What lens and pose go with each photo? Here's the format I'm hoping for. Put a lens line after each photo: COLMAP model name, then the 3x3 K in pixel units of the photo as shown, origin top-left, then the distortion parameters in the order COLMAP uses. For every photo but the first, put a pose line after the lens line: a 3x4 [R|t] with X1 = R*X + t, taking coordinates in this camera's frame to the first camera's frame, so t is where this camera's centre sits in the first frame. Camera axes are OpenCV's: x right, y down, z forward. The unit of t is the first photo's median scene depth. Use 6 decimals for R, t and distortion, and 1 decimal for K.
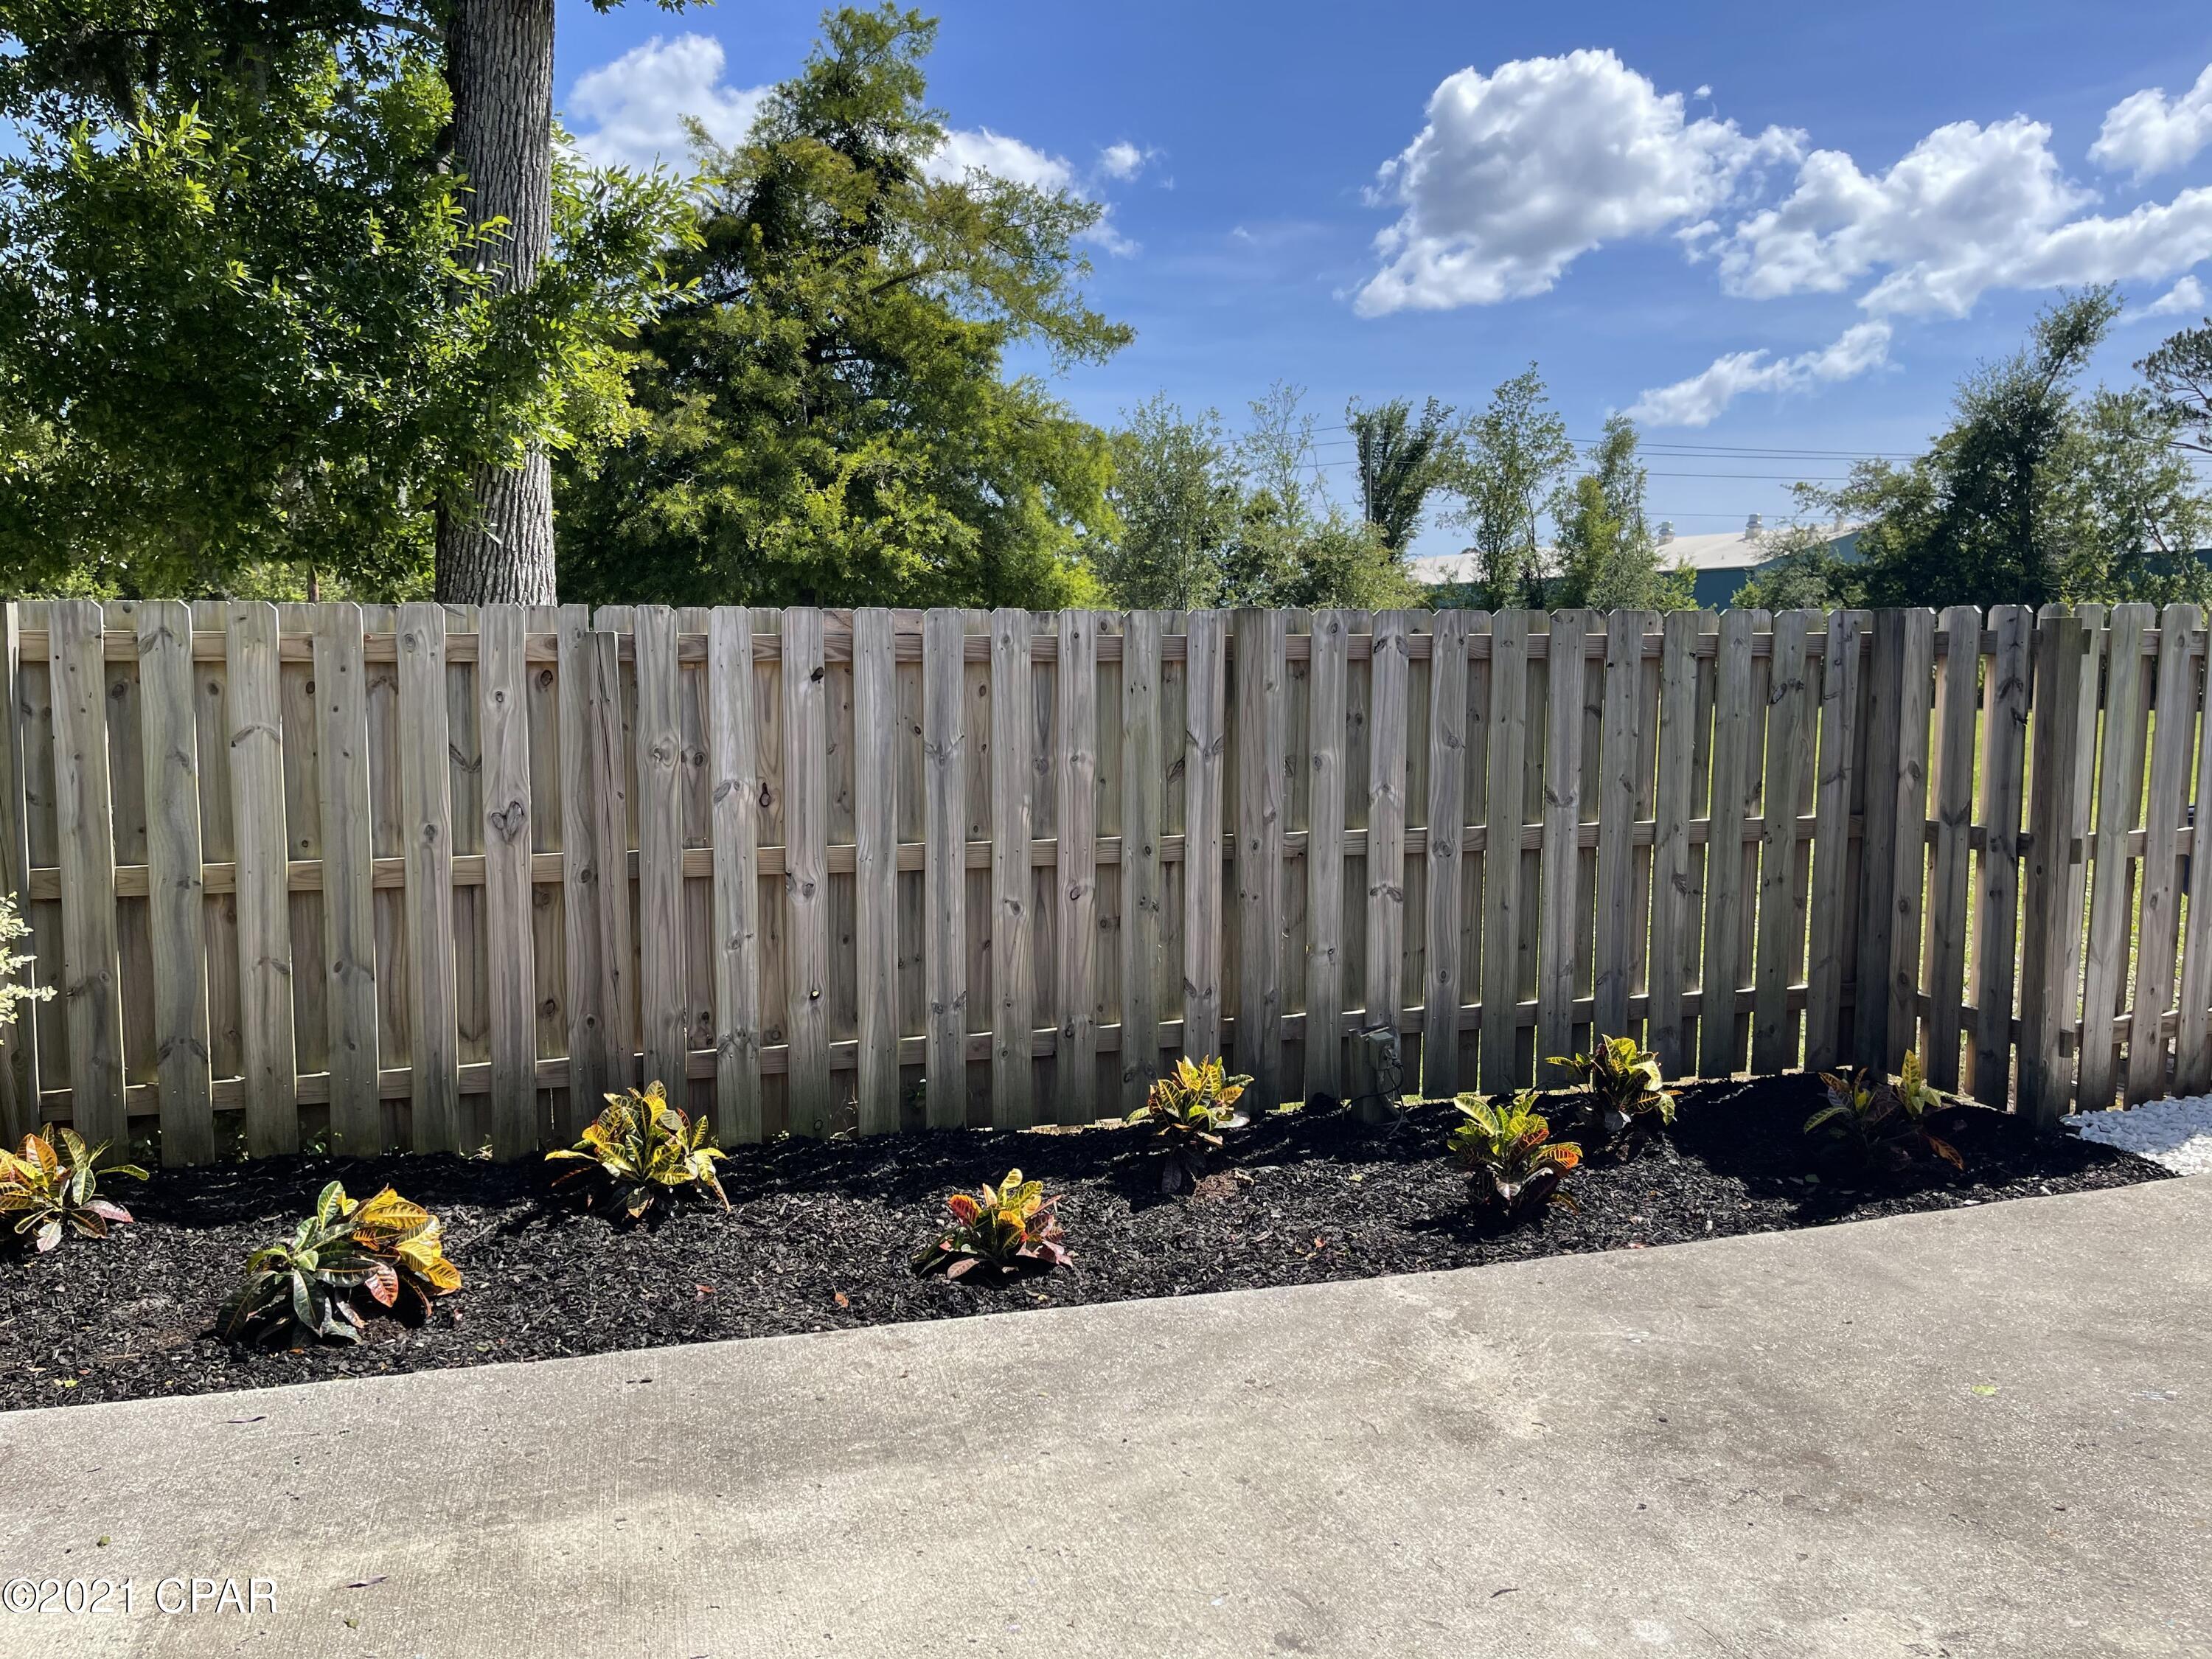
lens RADIAL K [[1673.0, 0, 1106.0], [0, 1673.0, 829.5], [0, 0, 1]] dist [0.093873, -0.121549]
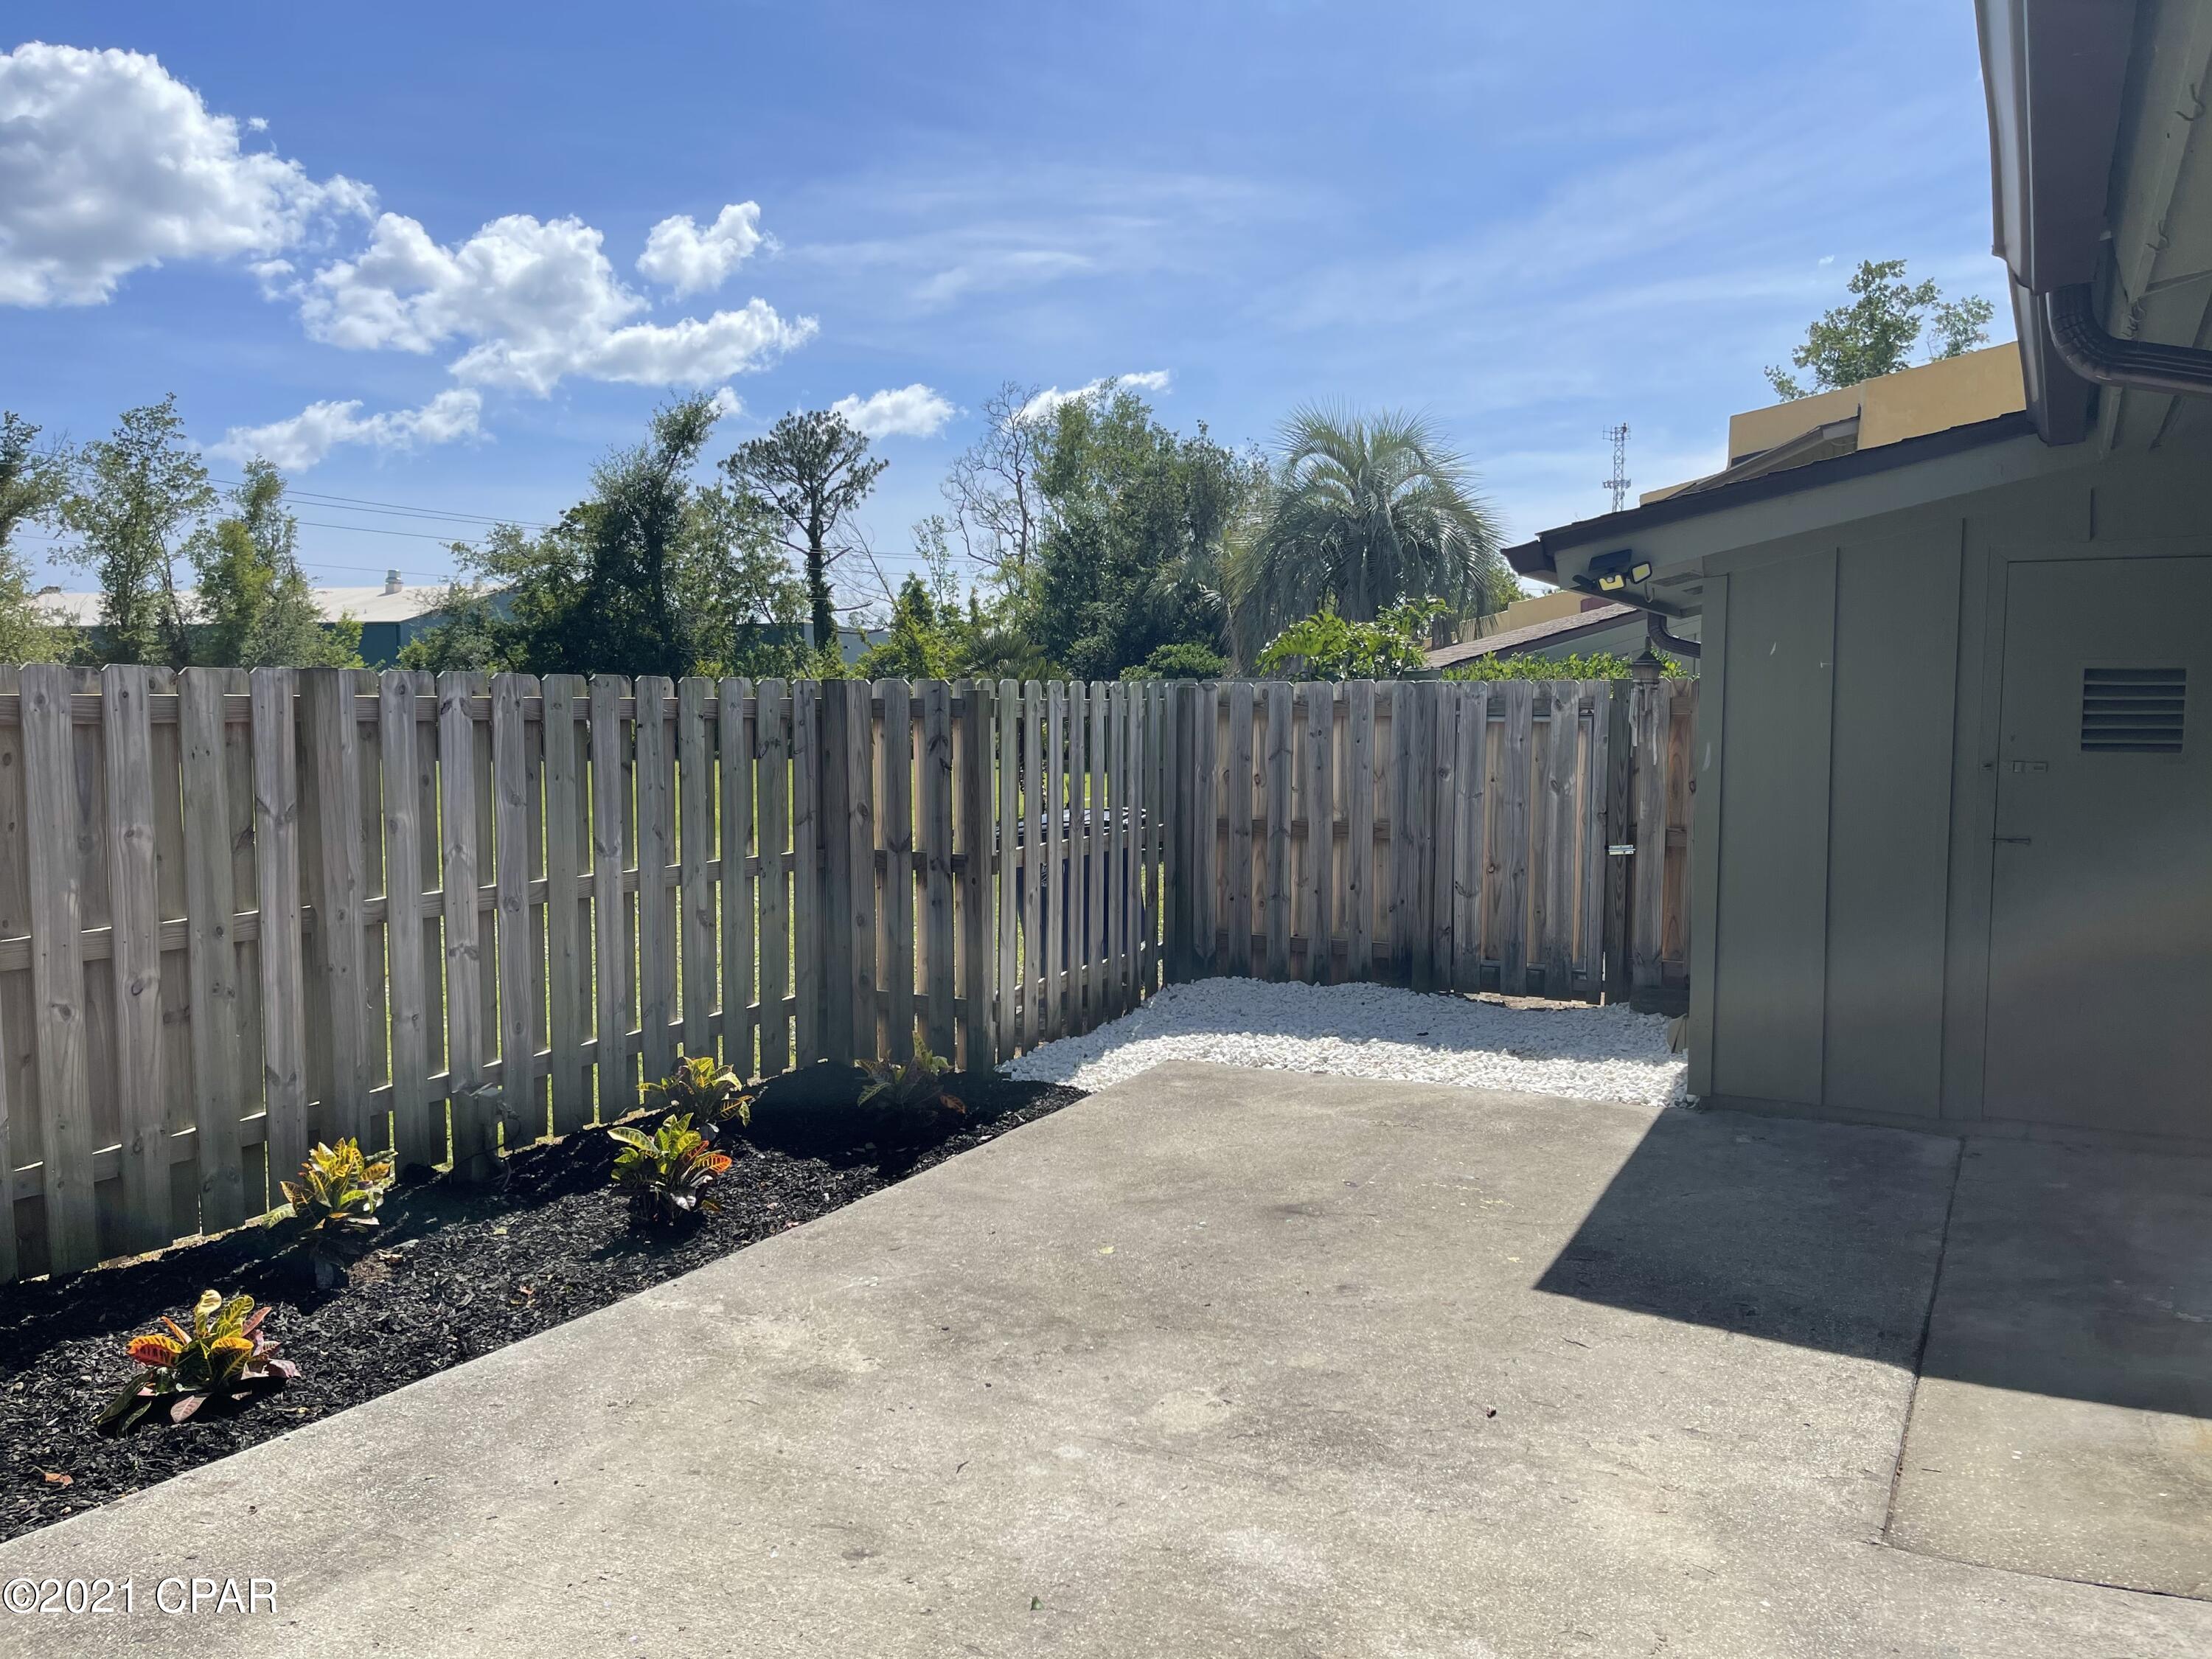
lens RADIAL K [[1673.0, 0, 1106.0], [0, 1673.0, 829.5], [0, 0, 1]] dist [0.093873, -0.121549]
pose [[0.716015, -0.050160, 0.696280, -0.266286], [0.072333, 0.997377, -0.002533, -0.005276], [-0.694327, 0.052177, 0.717765, 0.001491]]
